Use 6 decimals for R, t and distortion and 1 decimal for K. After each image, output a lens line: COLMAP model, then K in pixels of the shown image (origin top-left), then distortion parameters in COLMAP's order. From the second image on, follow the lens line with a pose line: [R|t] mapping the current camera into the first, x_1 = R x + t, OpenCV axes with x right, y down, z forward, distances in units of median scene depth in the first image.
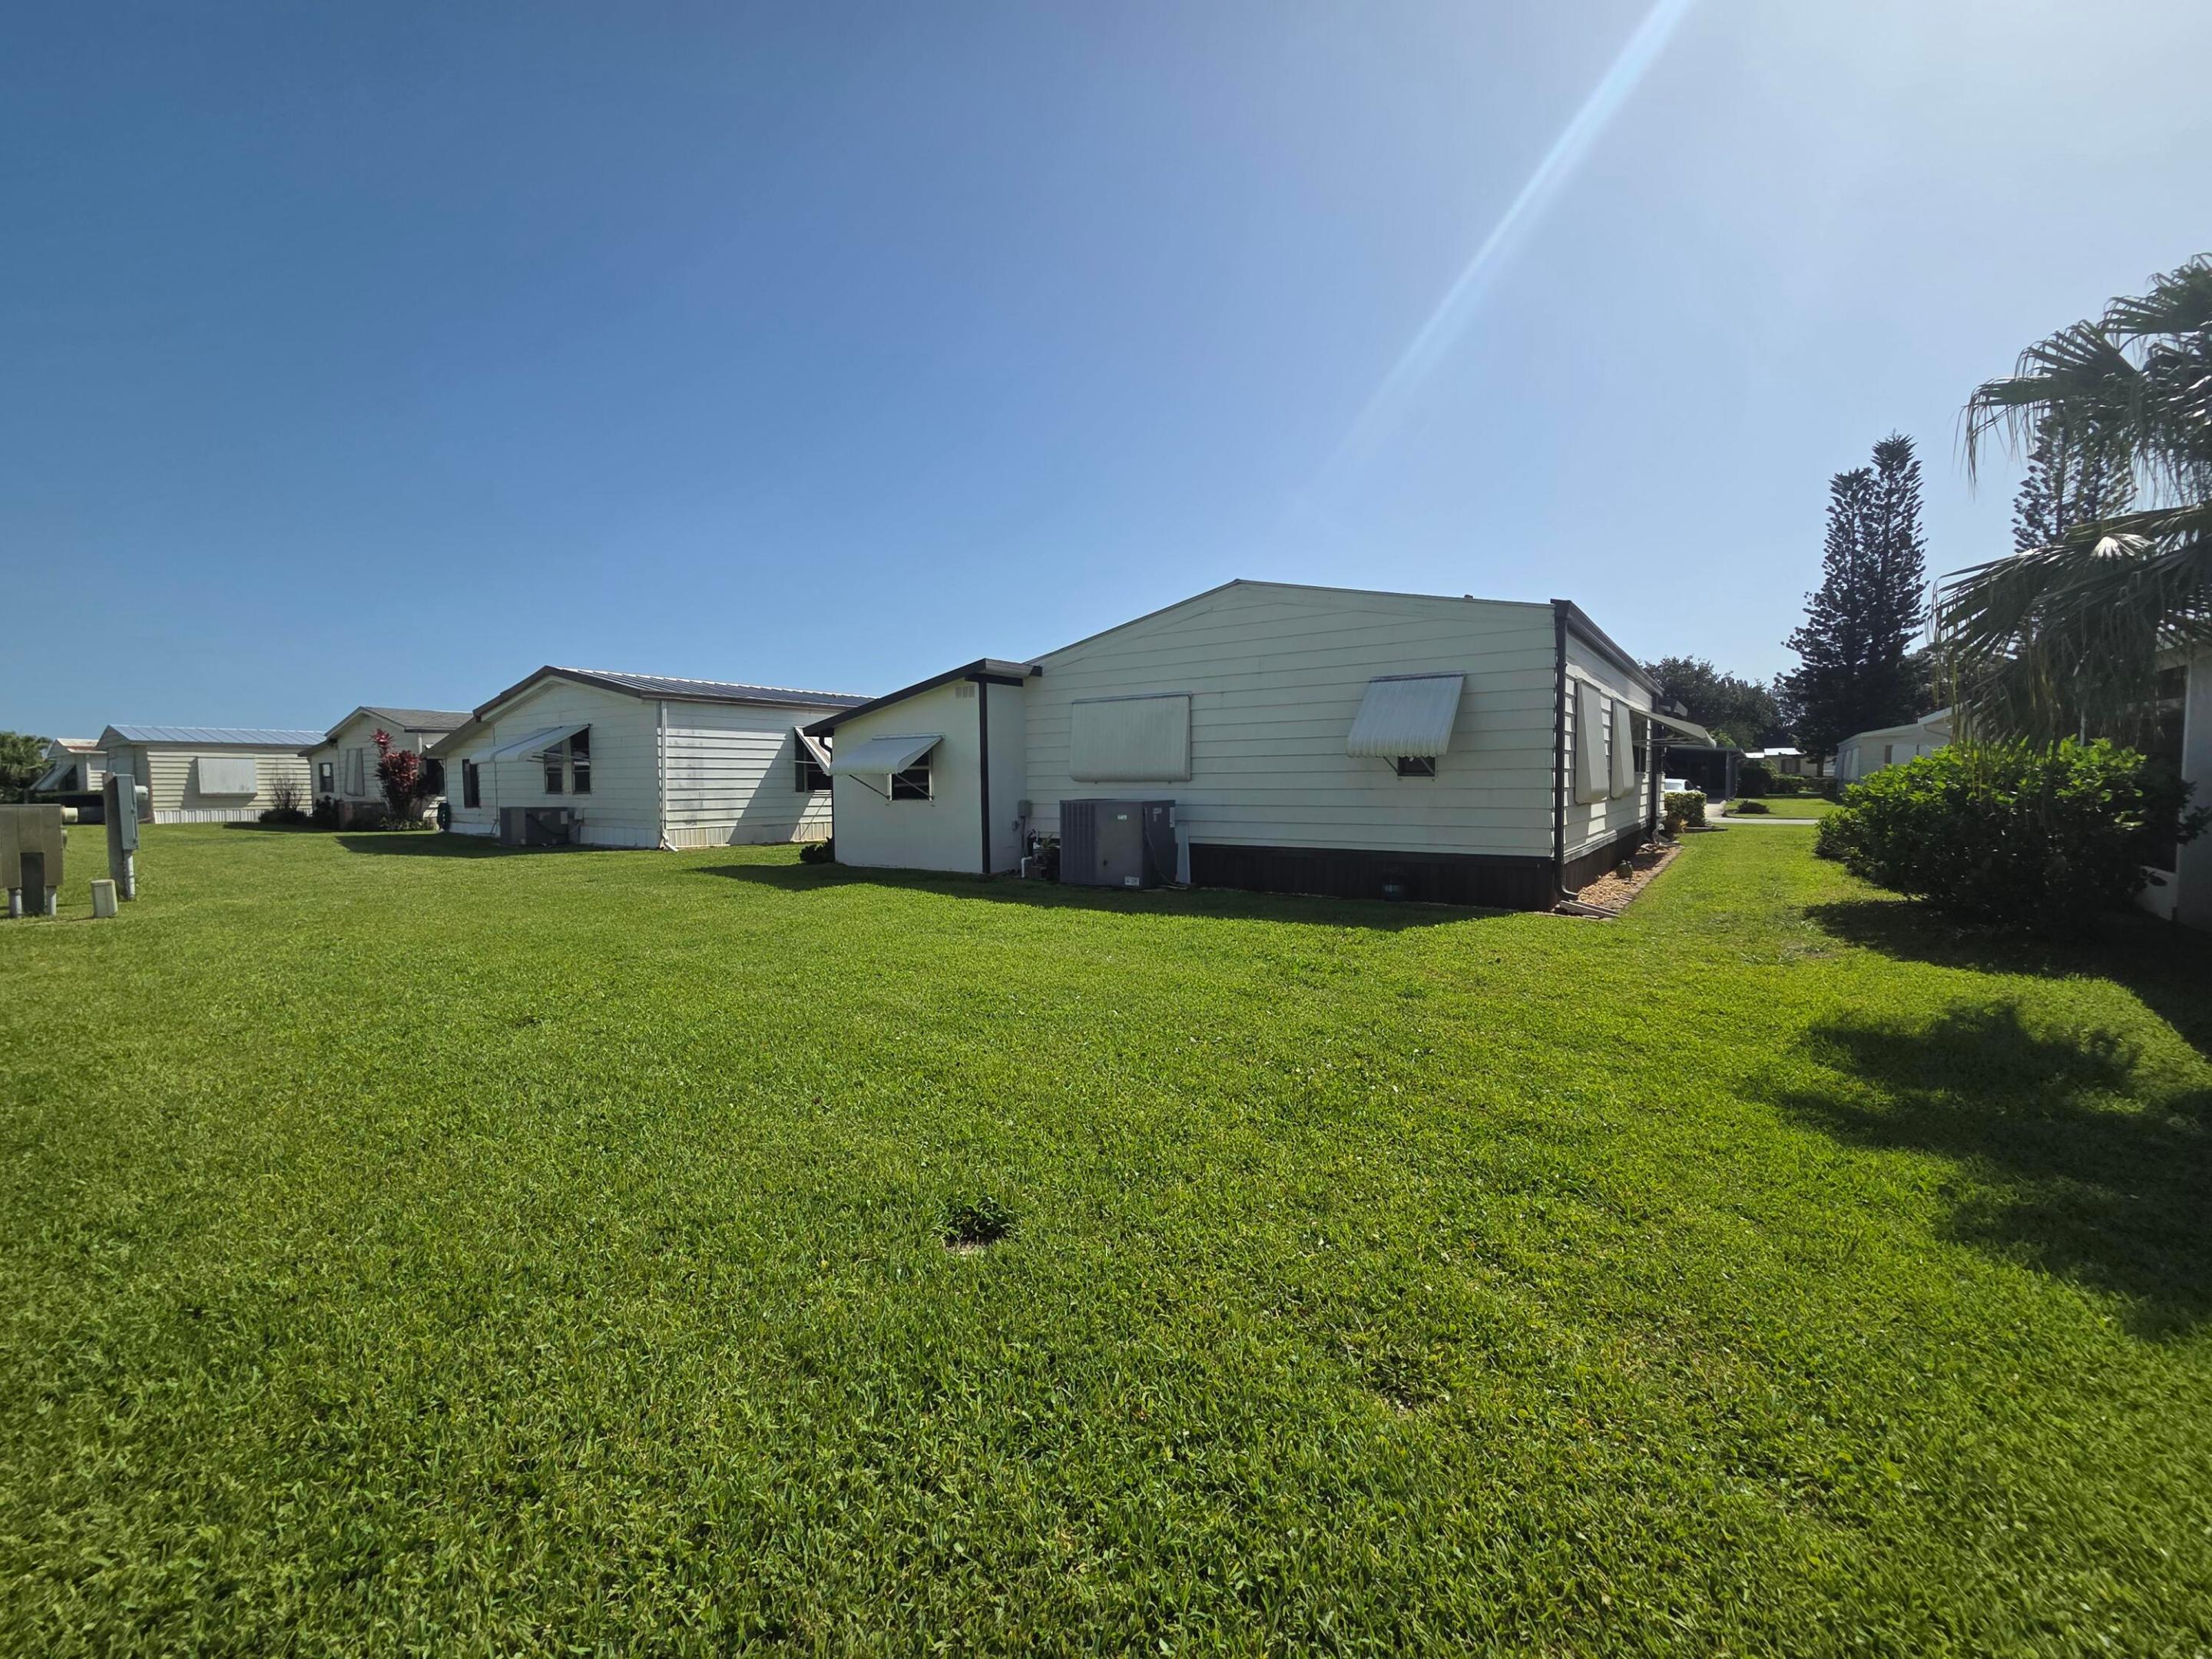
lens RADIAL K [[901.0, 0, 1114.4], [0, 901.0, 833.9], [0, 0, 1]] dist [0.001085, -0.000803]
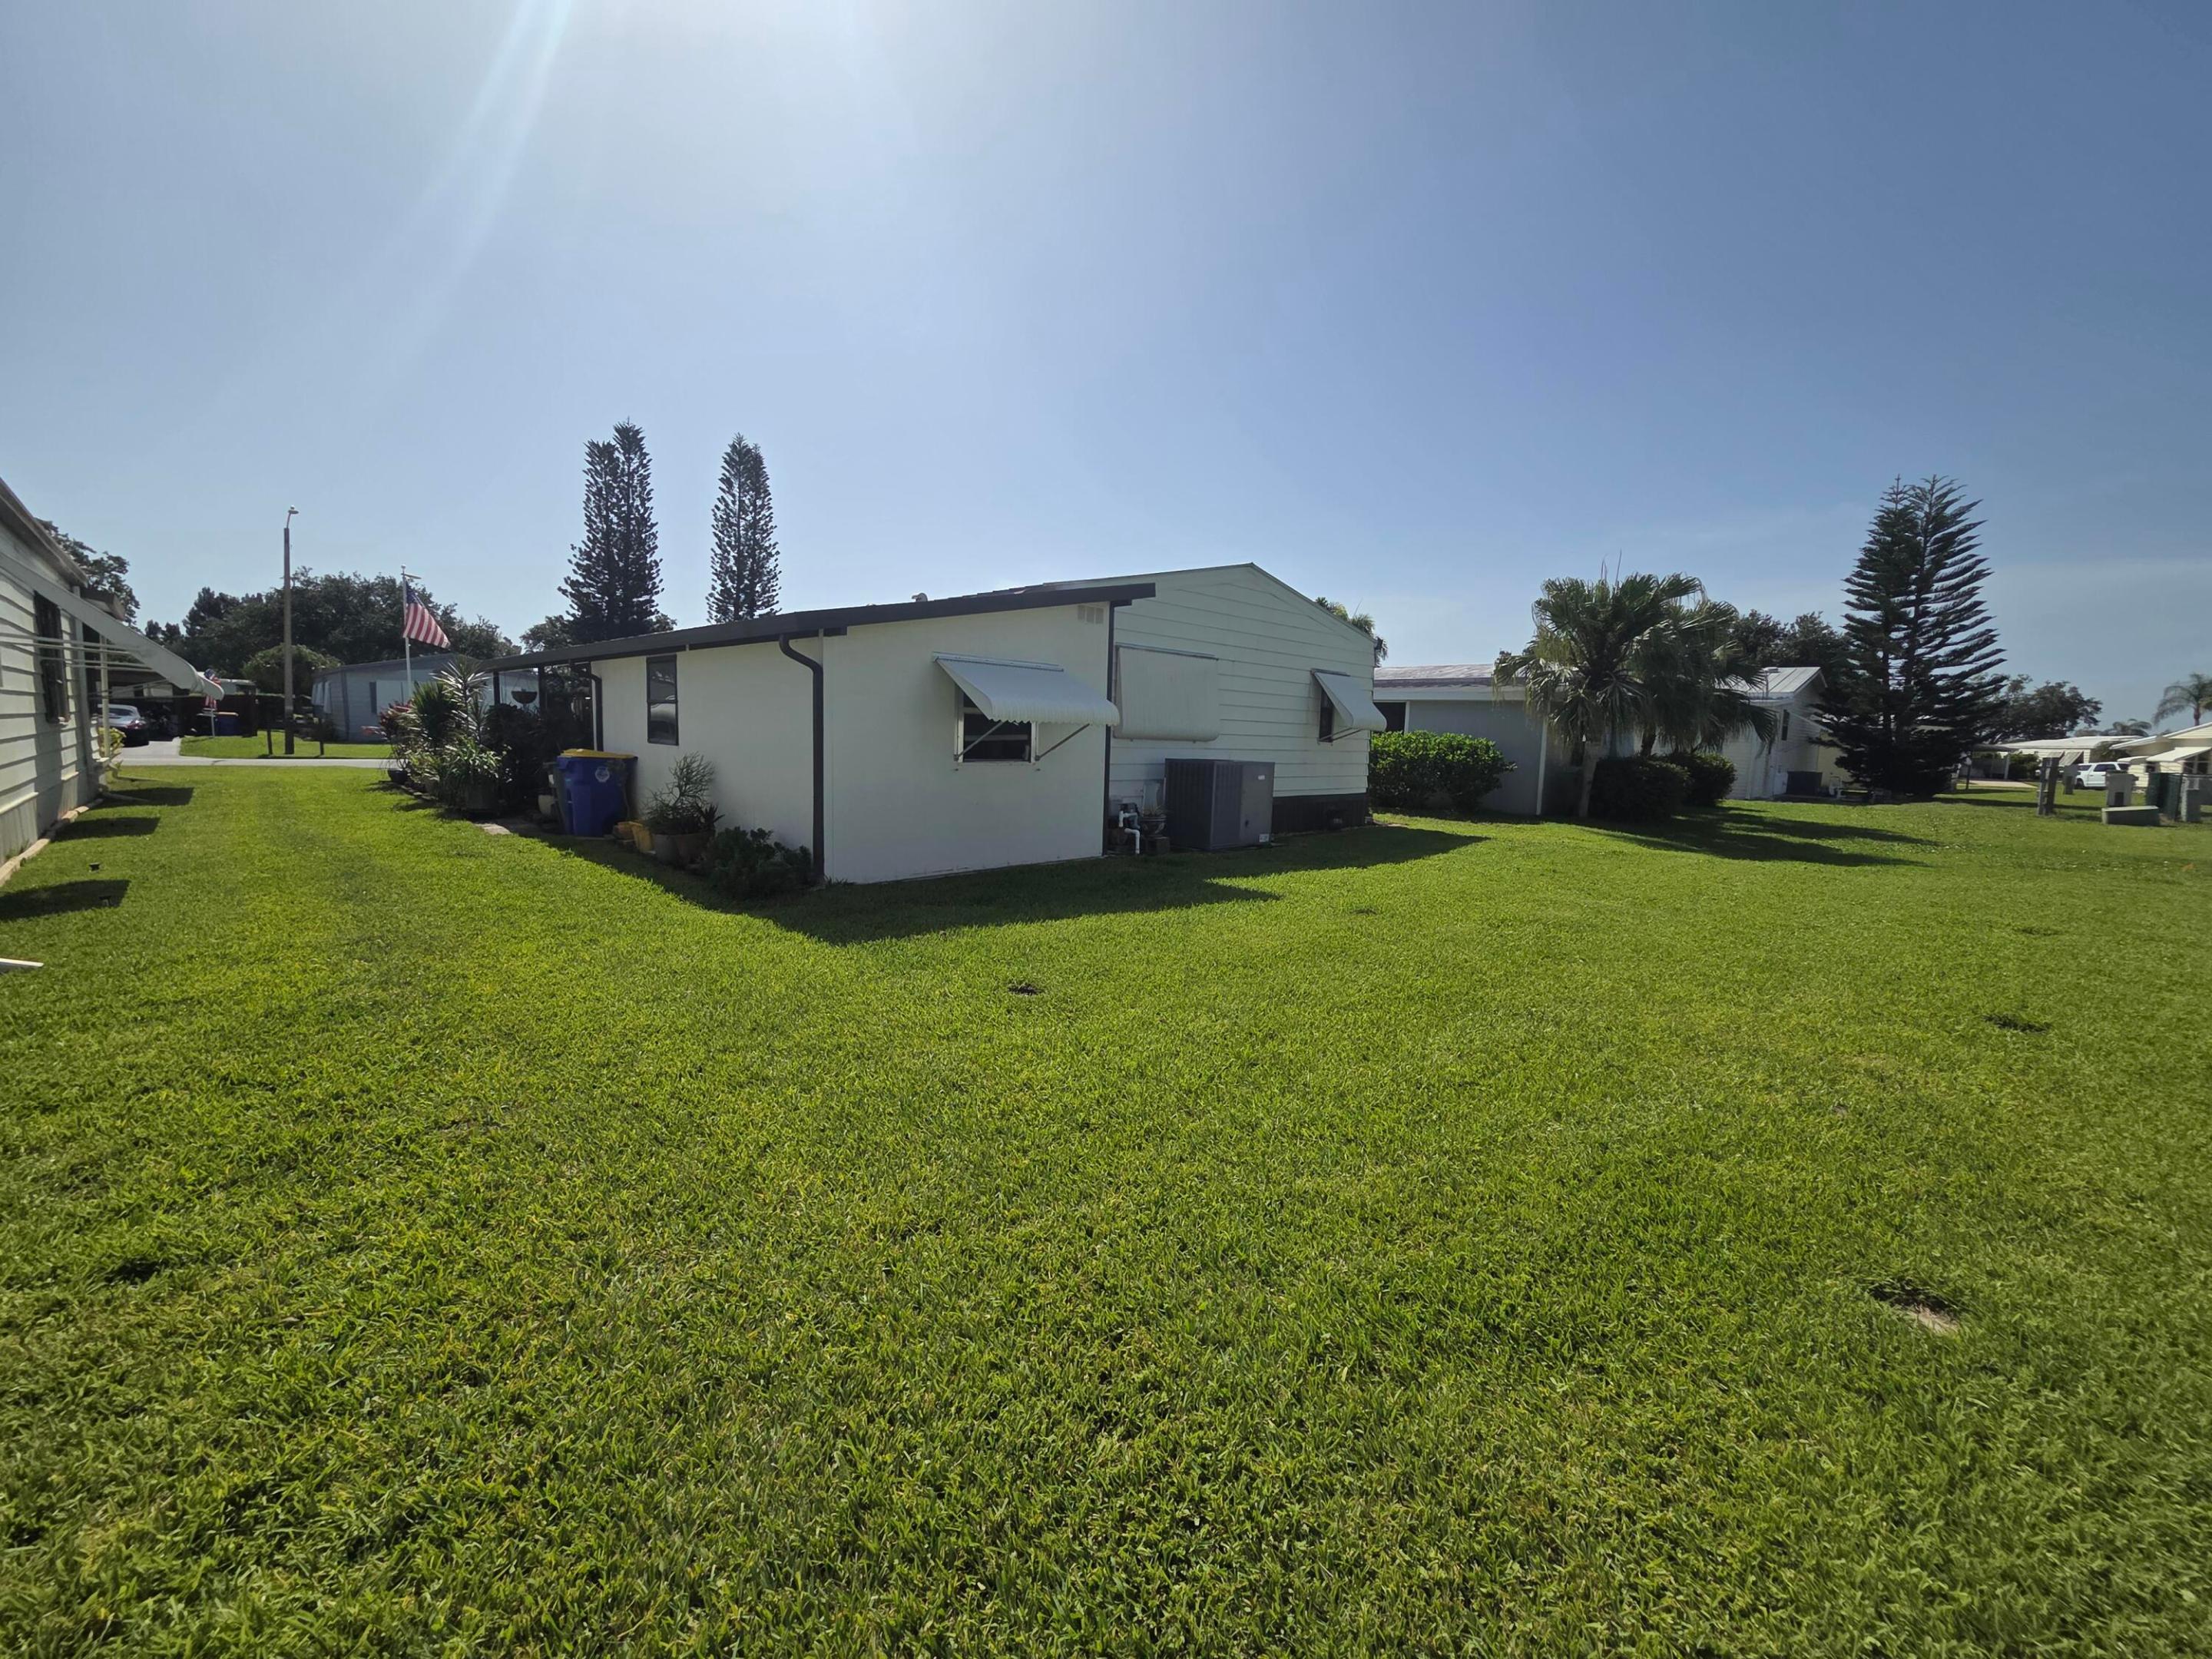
lens RADIAL K [[901.0, 0, 1114.4], [0, 901.0, 833.9], [0, 0, 1]] dist [0.001085, -0.000803]
pose [[0.172472, -0.094536, 0.980467, -0.897875], [0.024549, 0.995487, 0.091666, -0.045667], [-0.984708, 0.008260, 0.174015, 0.851174]]
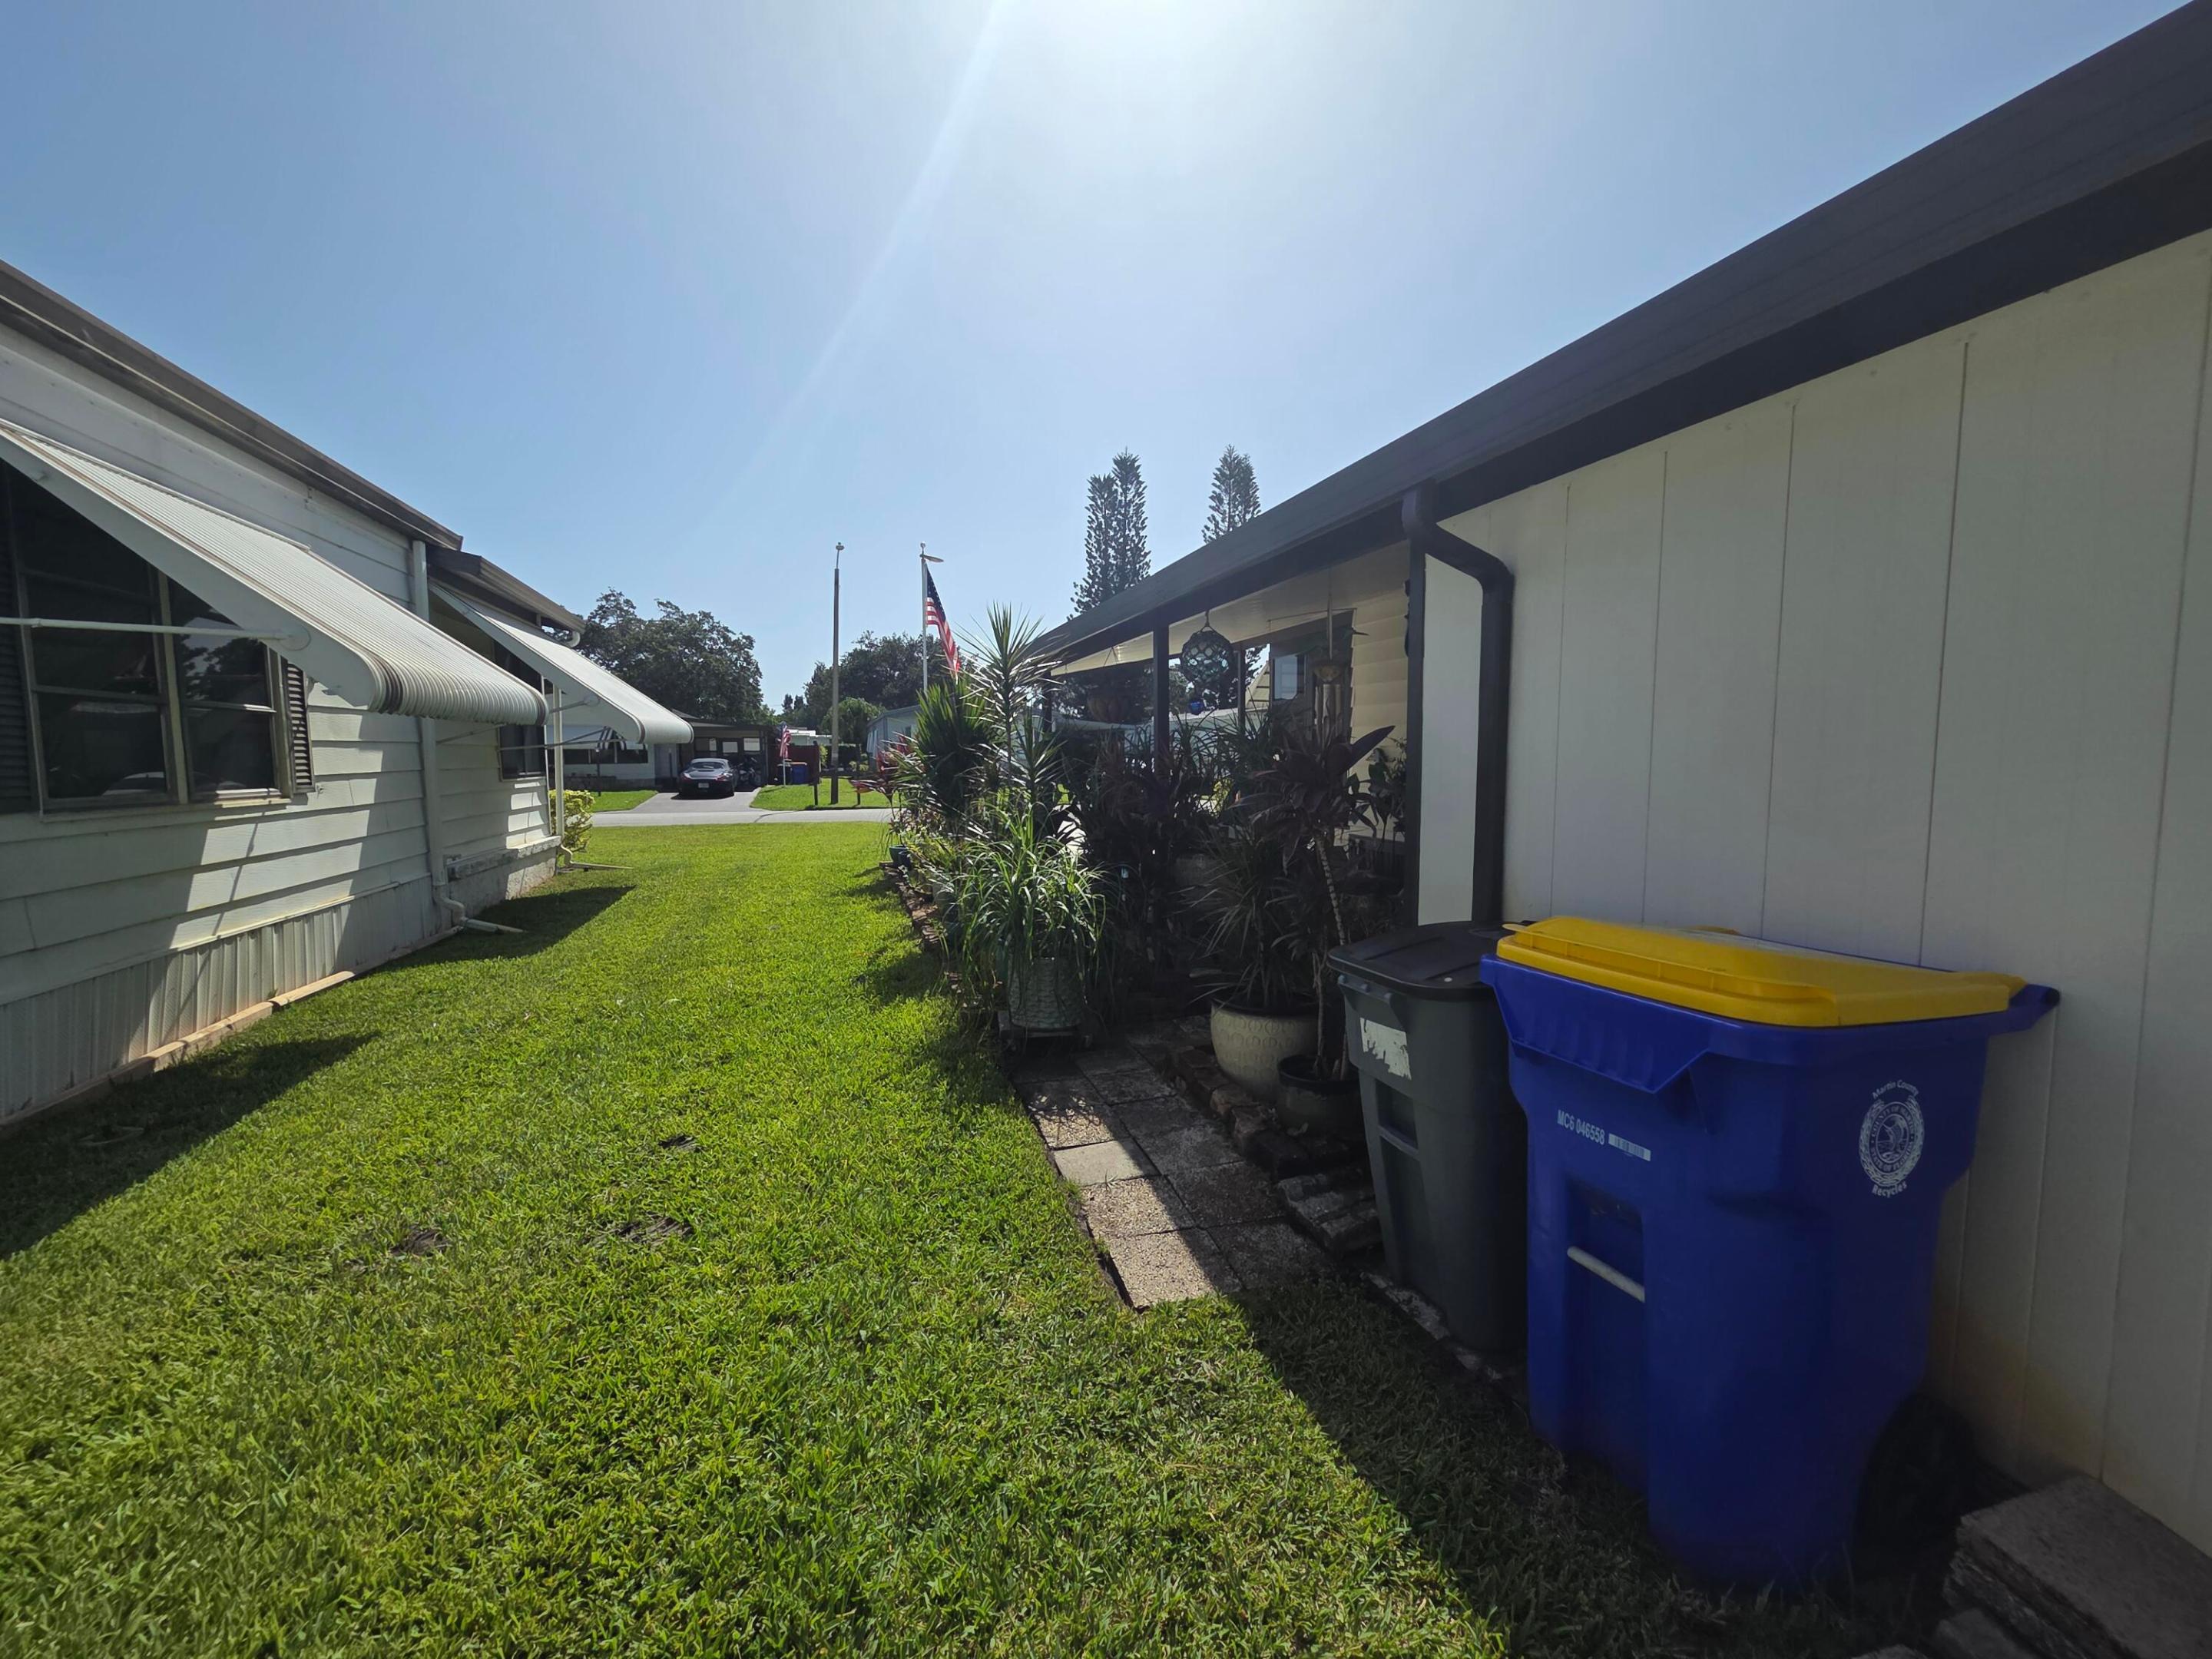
lens RADIAL K [[901.0, 0, 1114.4], [0, 901.0, 833.9], [0, 0, 1]] dist [0.001085, -0.000803]
pose [[0.603169, -0.064382, 0.795011, -0.301457], [0.047144, 0.997872, 0.045042, -0.083587], [-0.796219, 0.010312, 0.604920, 1.473943]]
